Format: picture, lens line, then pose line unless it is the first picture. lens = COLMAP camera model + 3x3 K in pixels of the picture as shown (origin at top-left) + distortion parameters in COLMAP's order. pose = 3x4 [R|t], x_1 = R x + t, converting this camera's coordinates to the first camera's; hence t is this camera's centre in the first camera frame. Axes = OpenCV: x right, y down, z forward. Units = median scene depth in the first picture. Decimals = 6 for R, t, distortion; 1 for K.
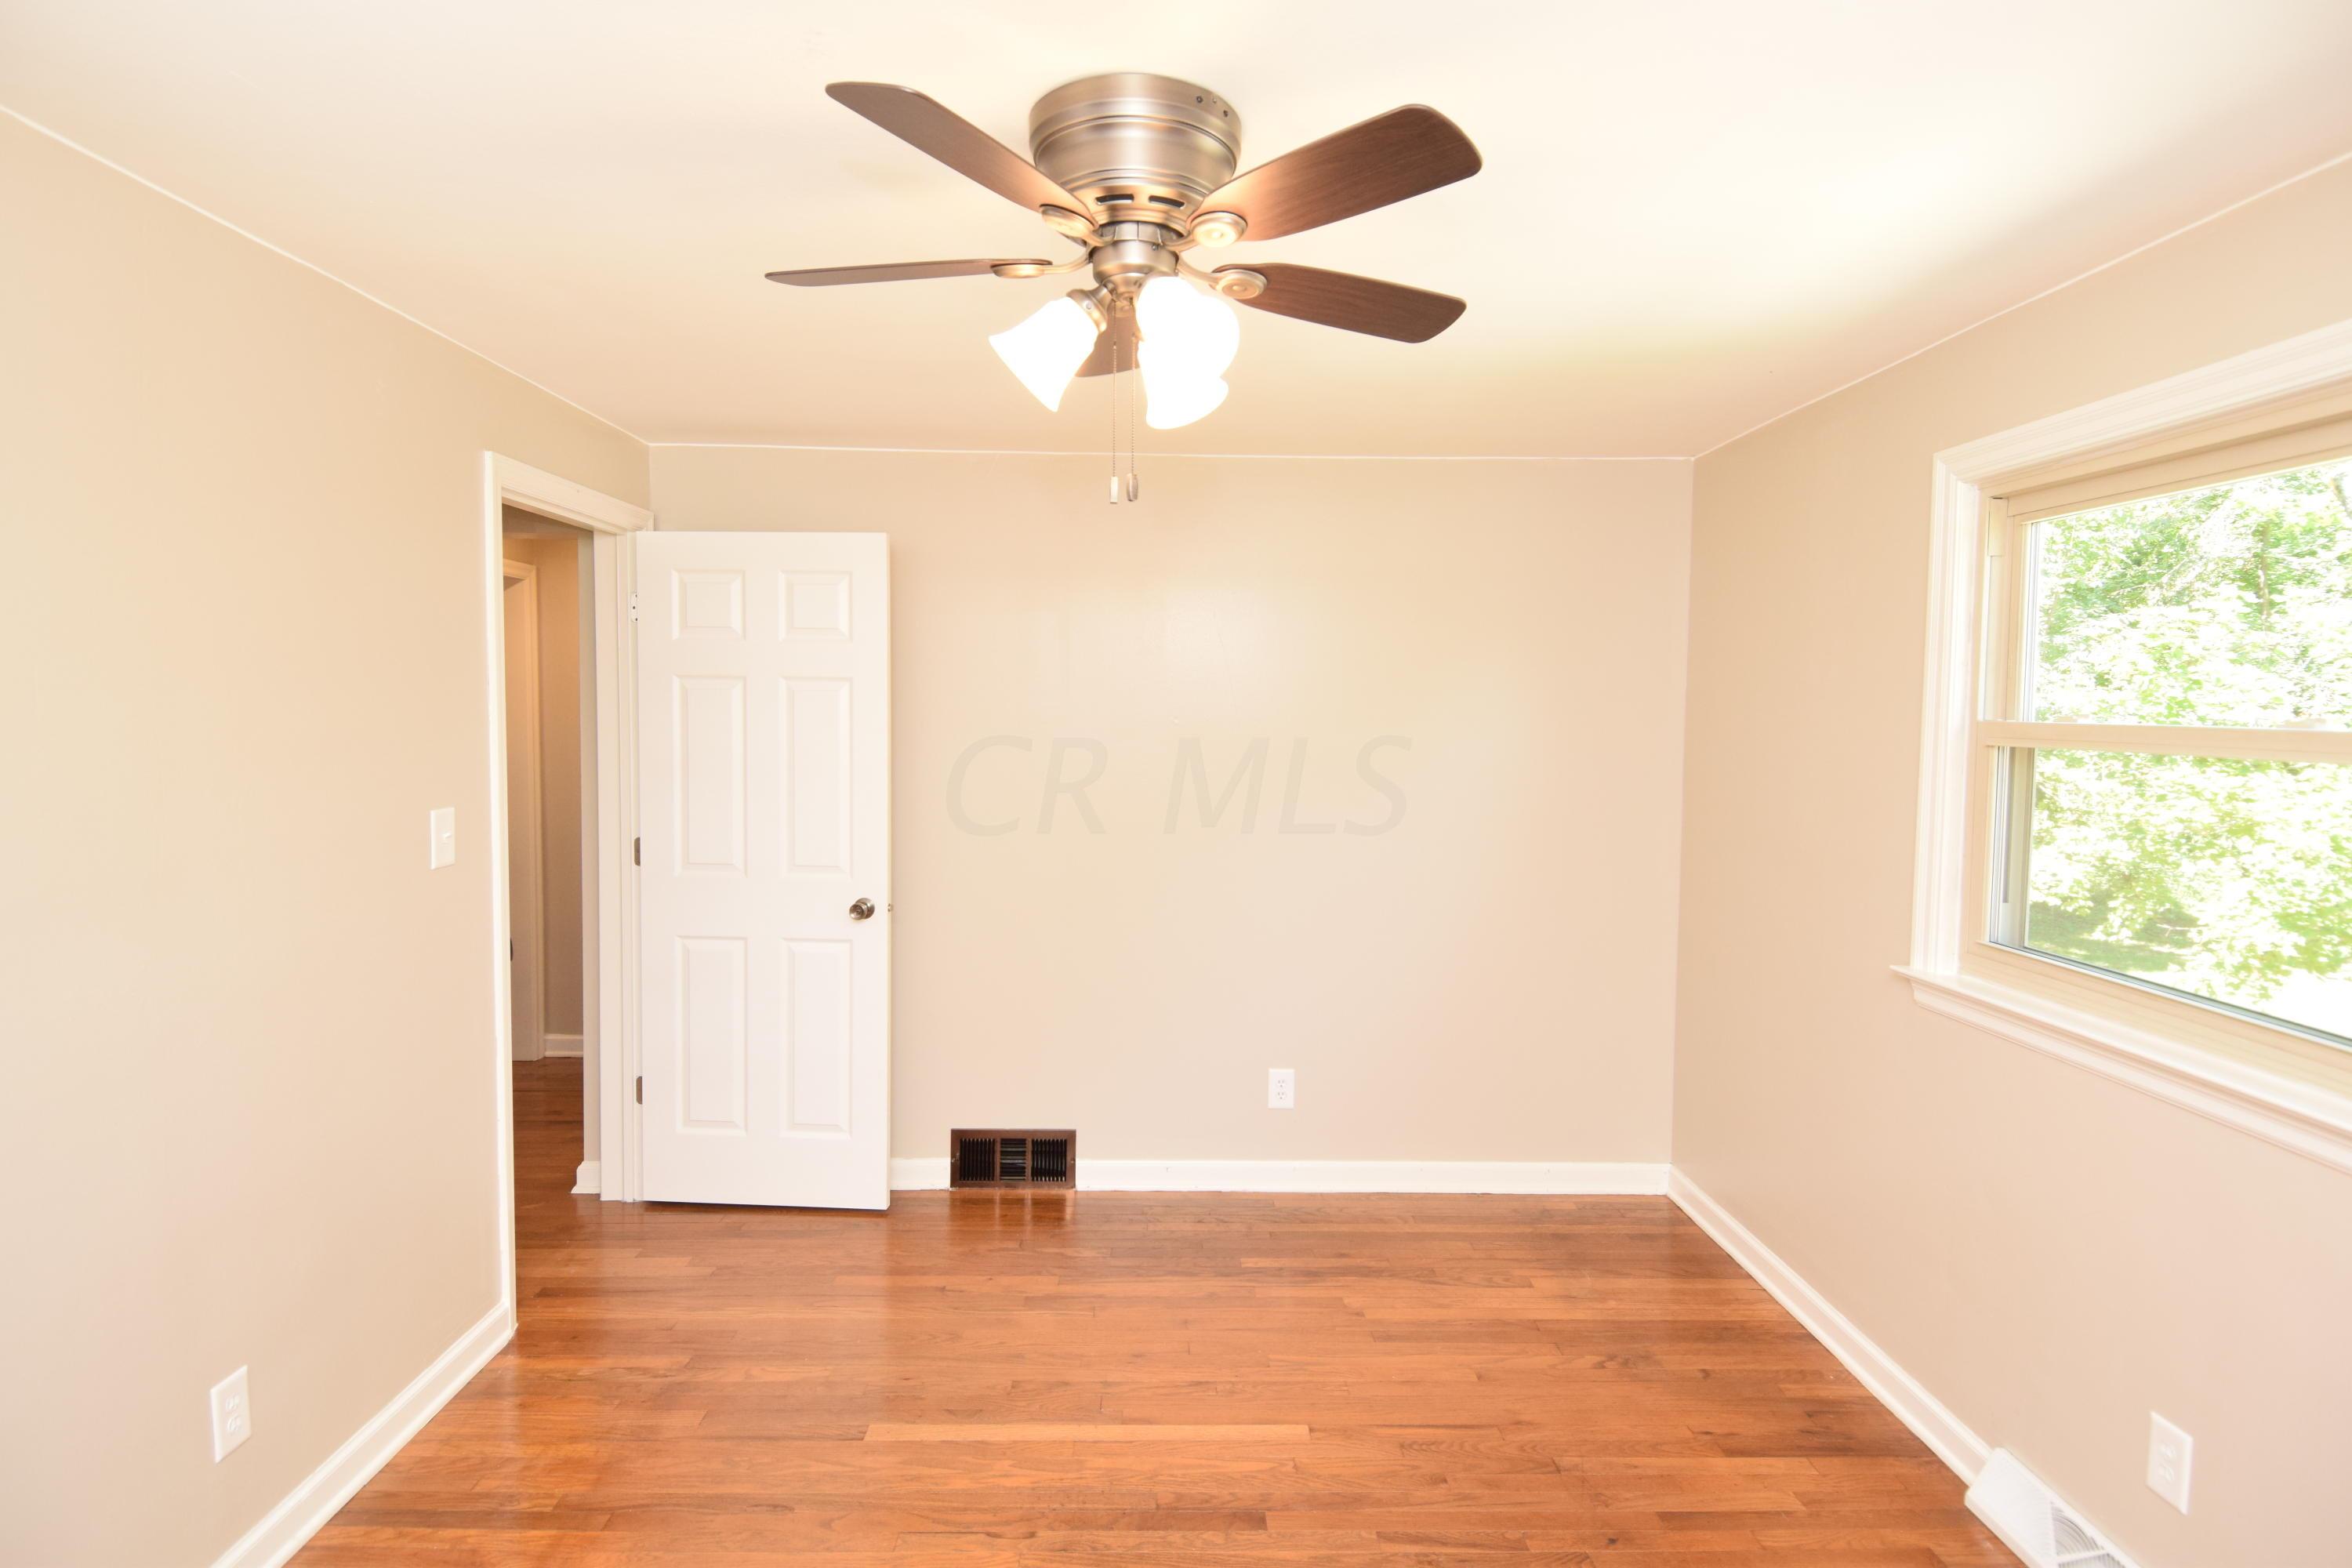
lens RADIAL K [[1230.4, 0, 1176.3], [0, 1230.4, 774.6], [0, 0, 1]] dist [0.057614, -0.060924]
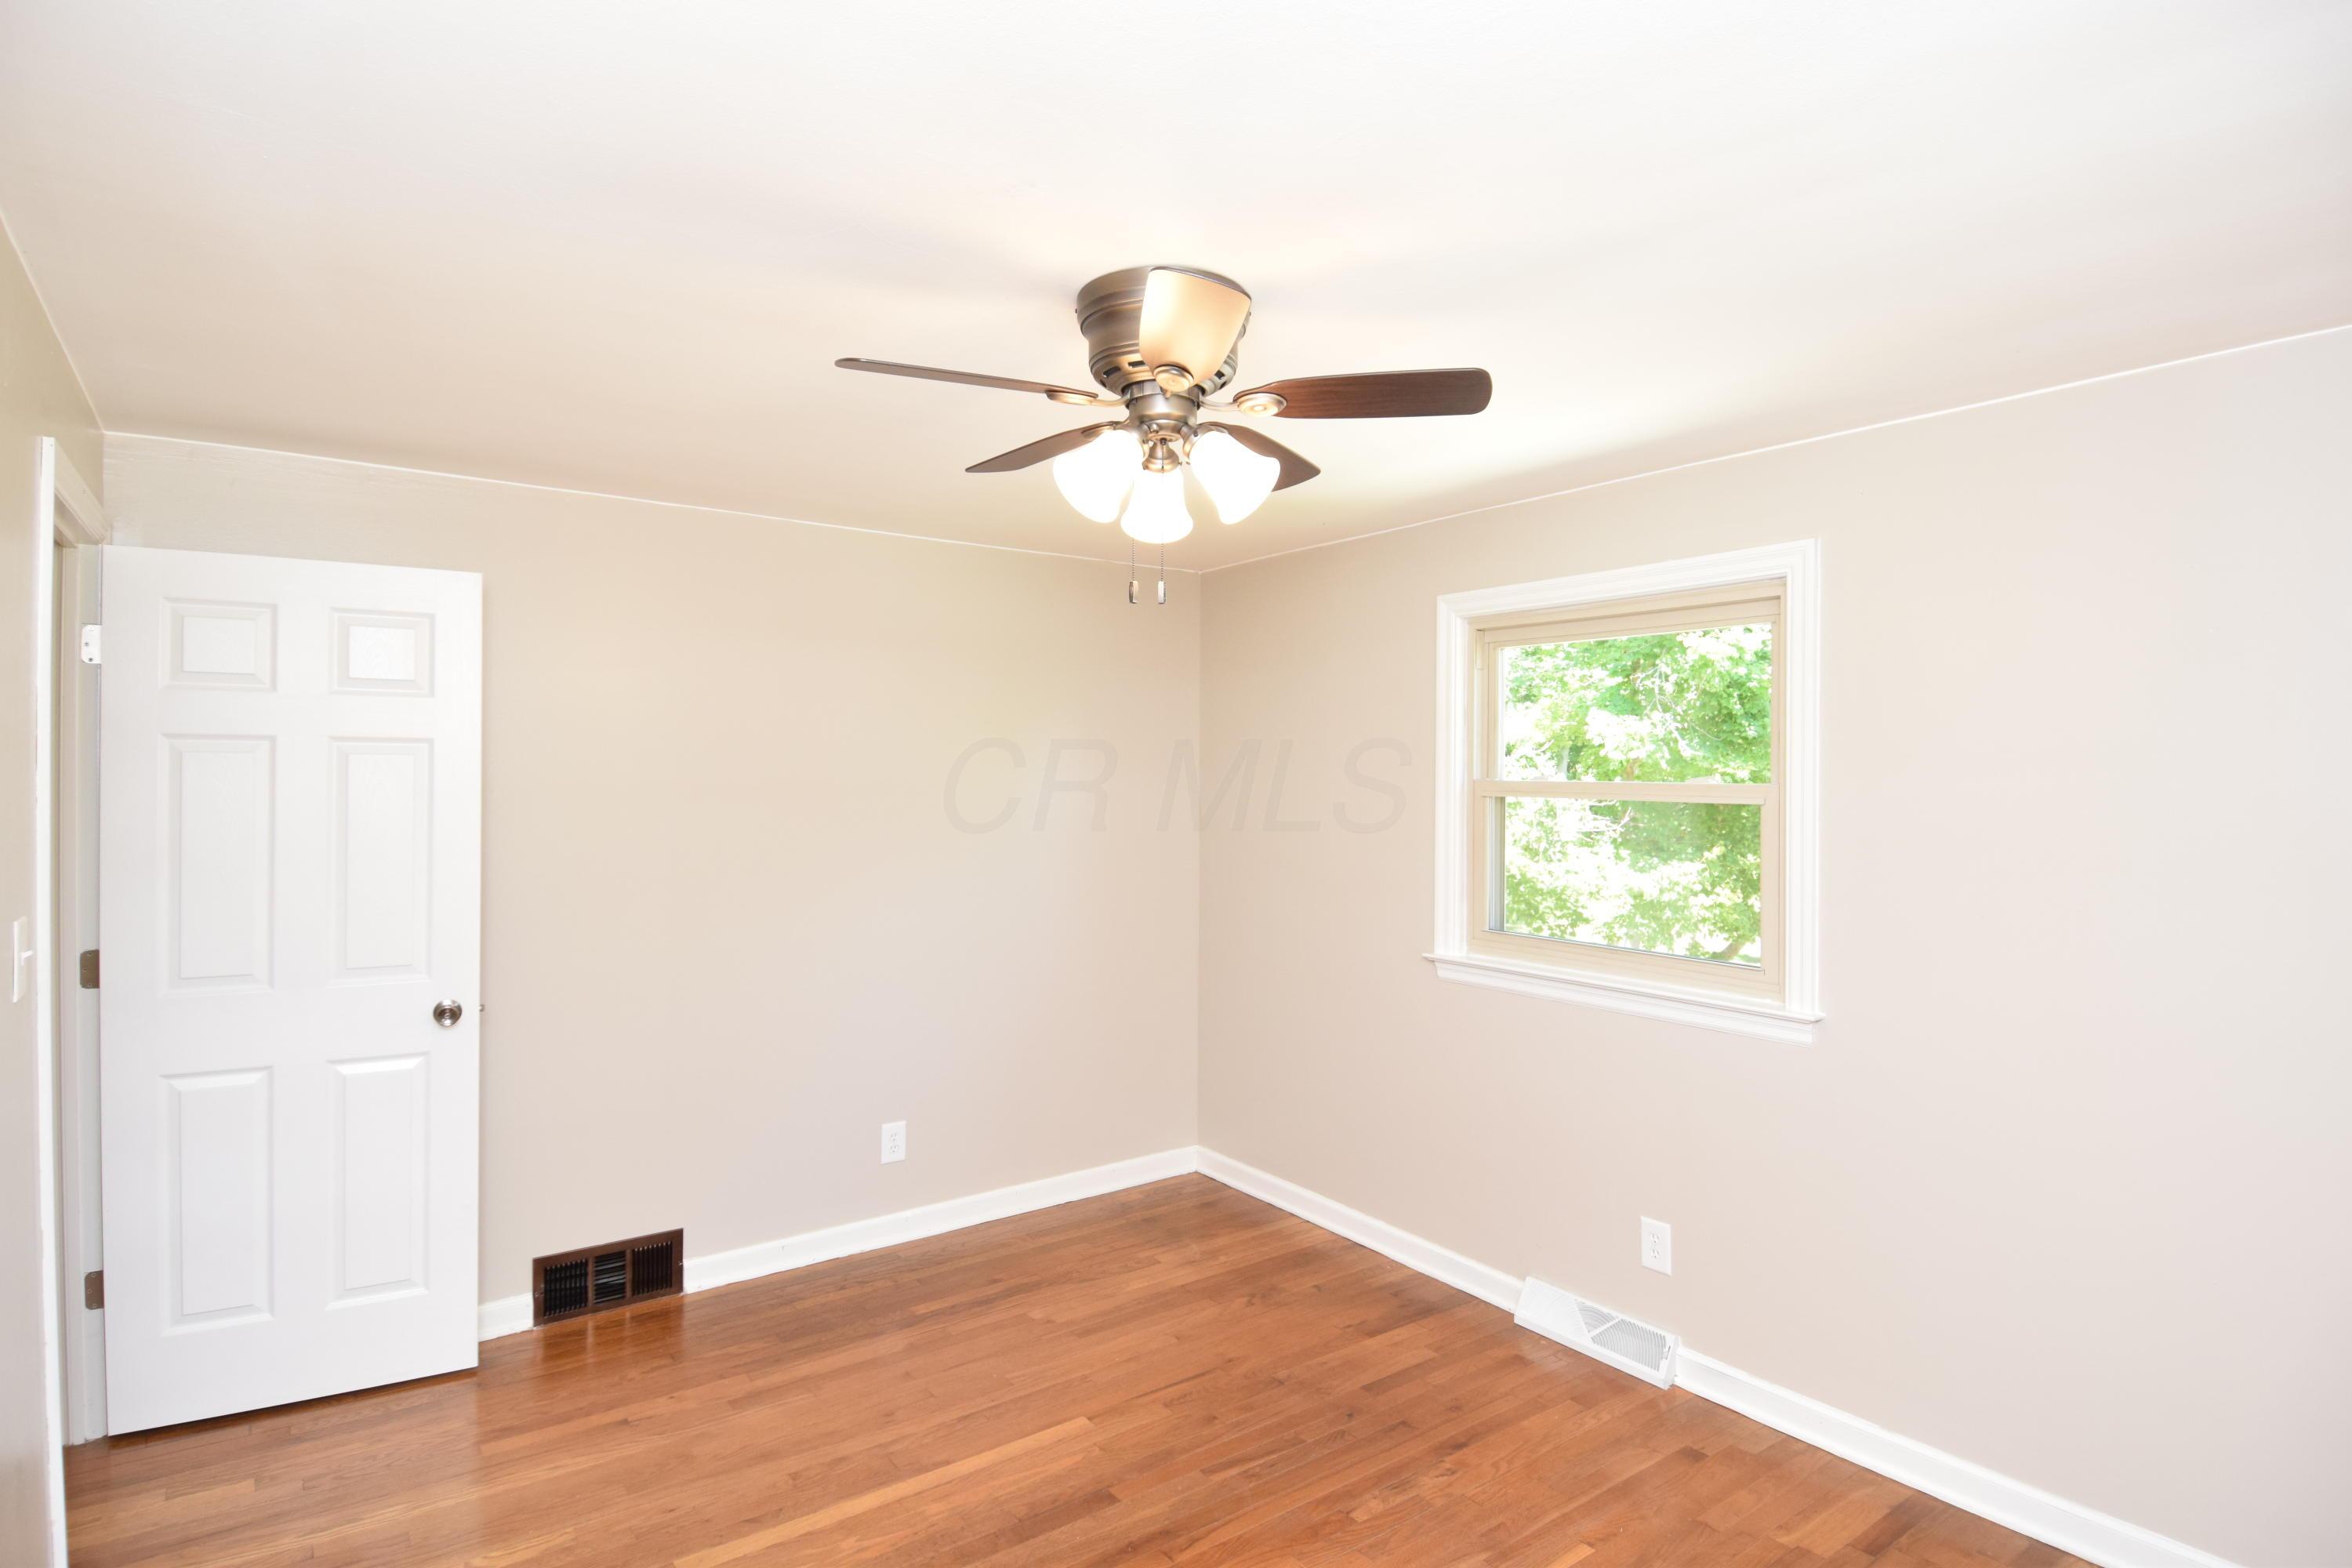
lens RADIAL K [[1230.4, 0, 1176.3], [0, 1230.4, 774.6], [0, 0, 1]] dist [0.057614, -0.060924]
pose [[0.816036, -0.007401, 0.577953, -0.415229], [0.033986, 0.998802, -0.035196, -0.008473], [-0.577001, 0.048364, 0.815311, 0.013545]]
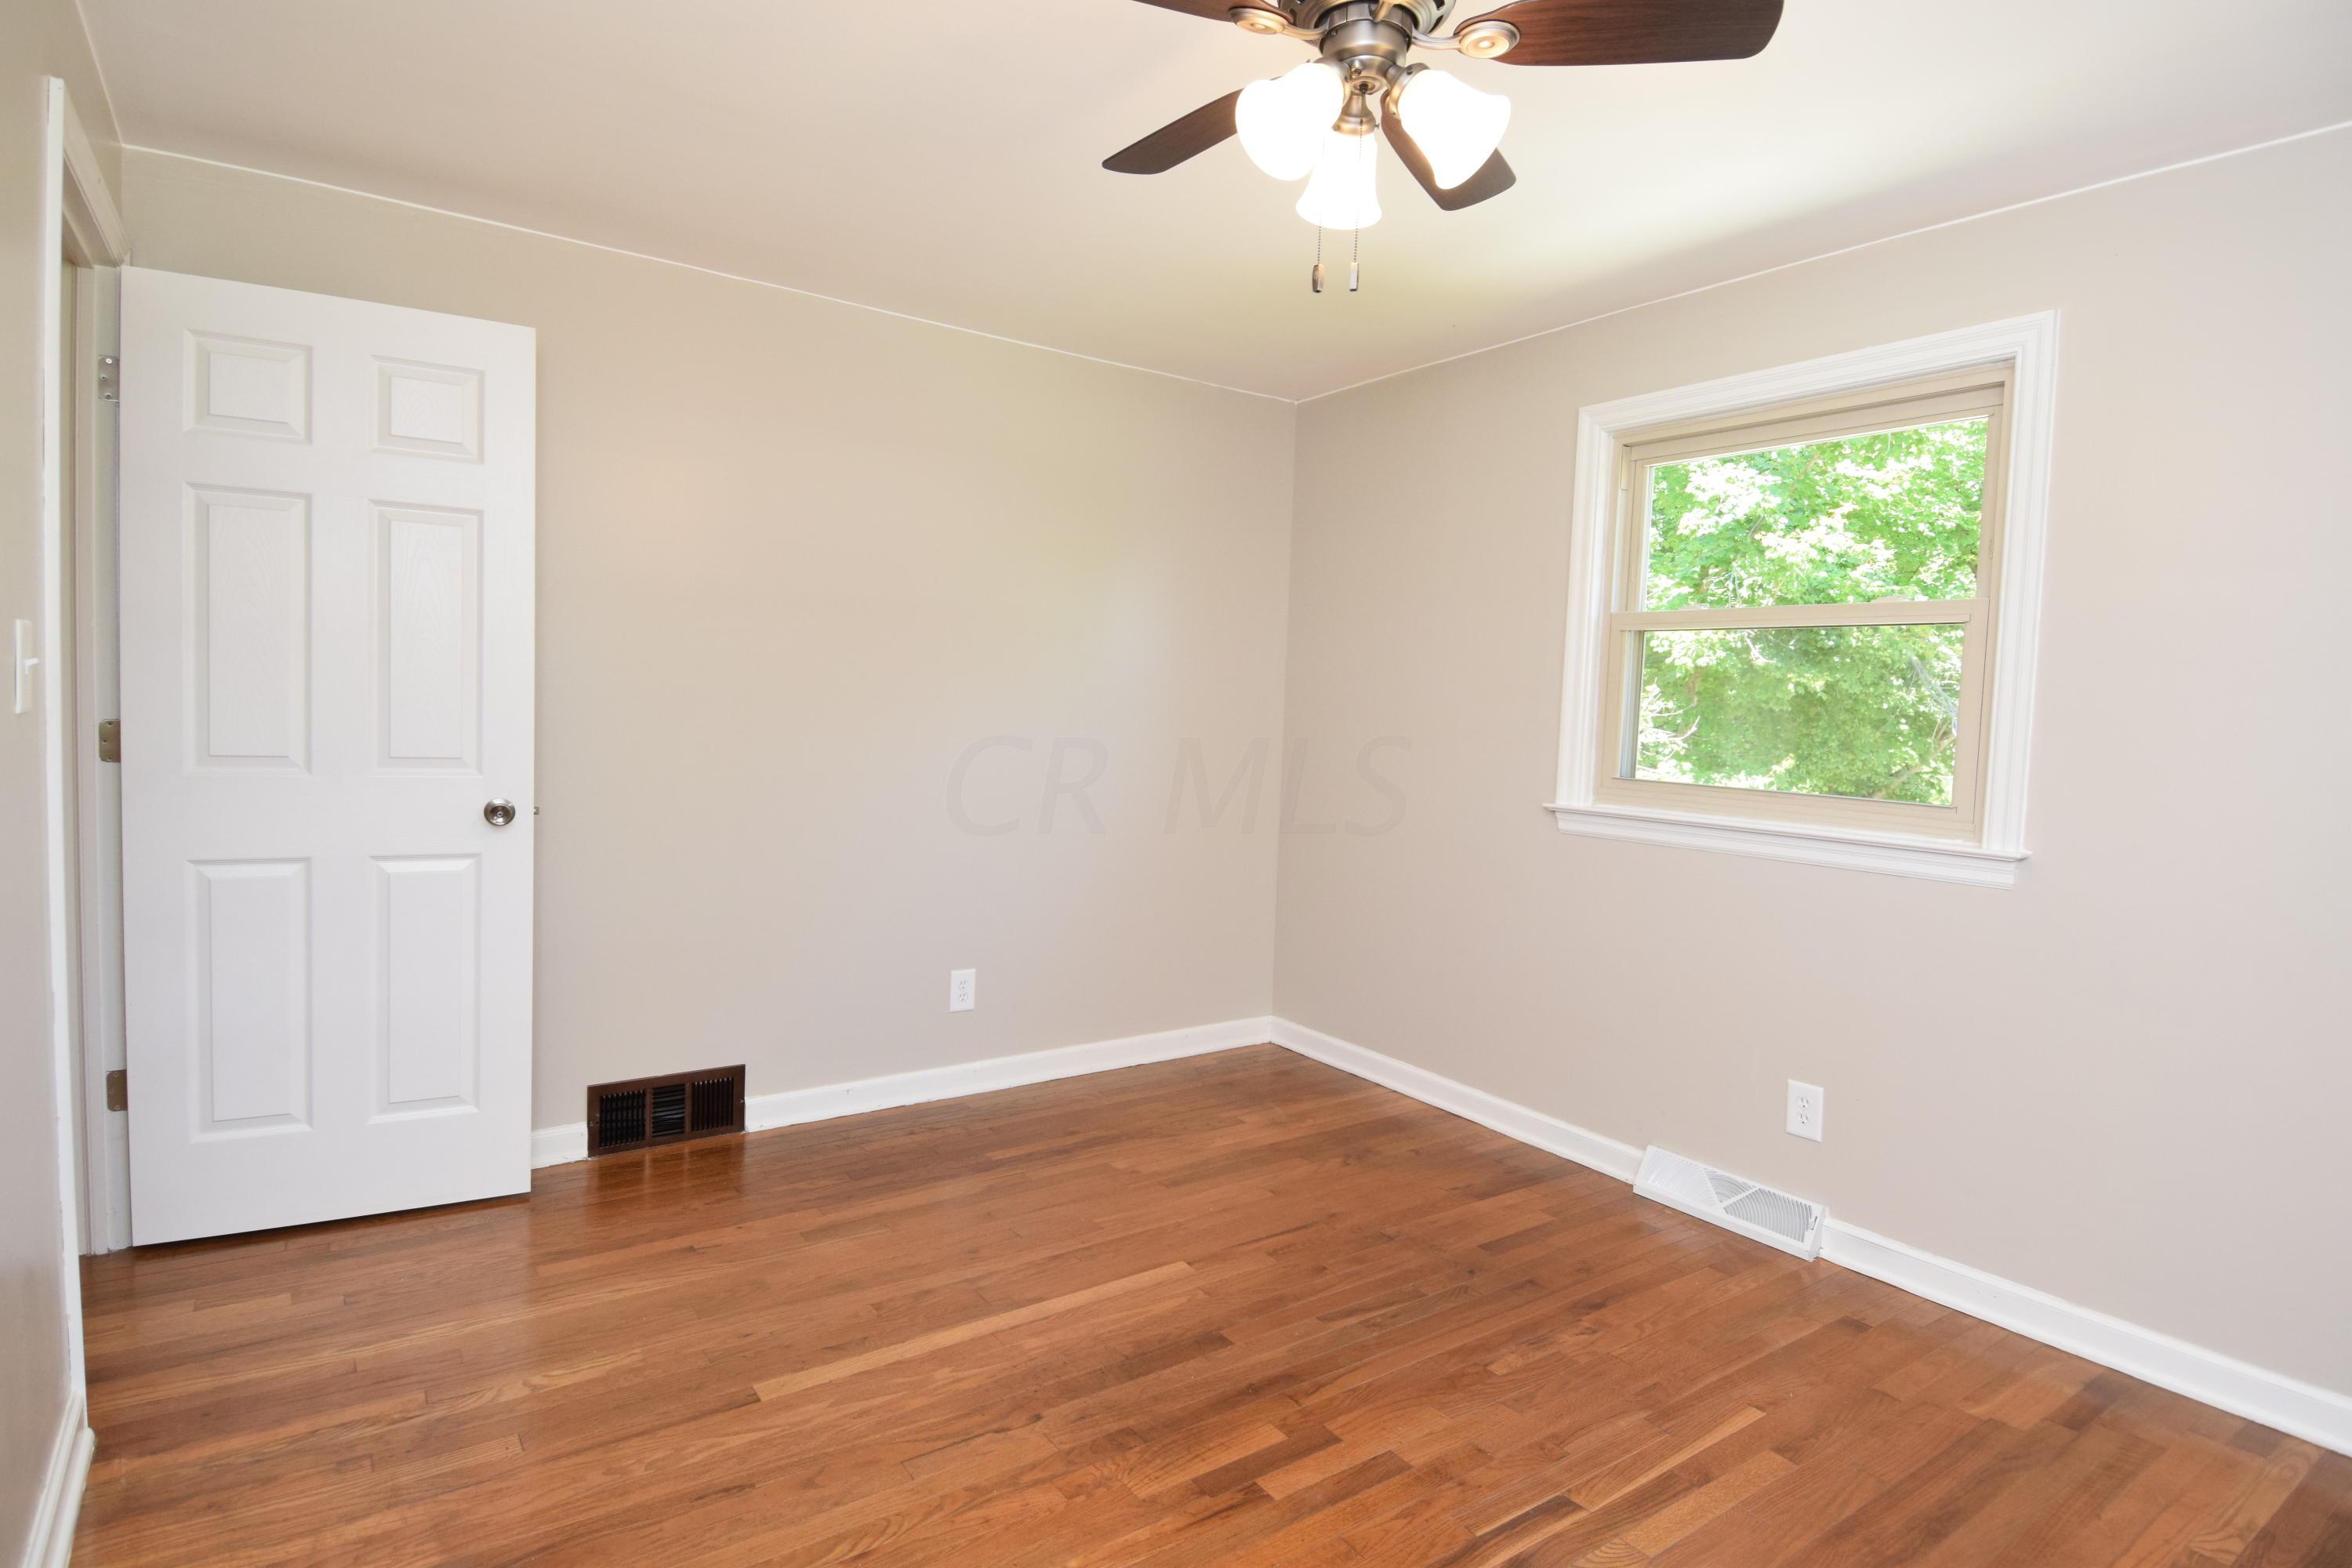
lens RADIAL K [[1230.4, 0, 1176.3], [0, 1230.4, 774.6], [0, 0, 1]] dist [0.057614, -0.060924]
pose [[0.825809, -0.014641, 0.563759, -0.421274], [0.003543, 0.999778, 0.020774, 0.086256], [-0.563938, -0.015158, 0.825678, 0.141051]]
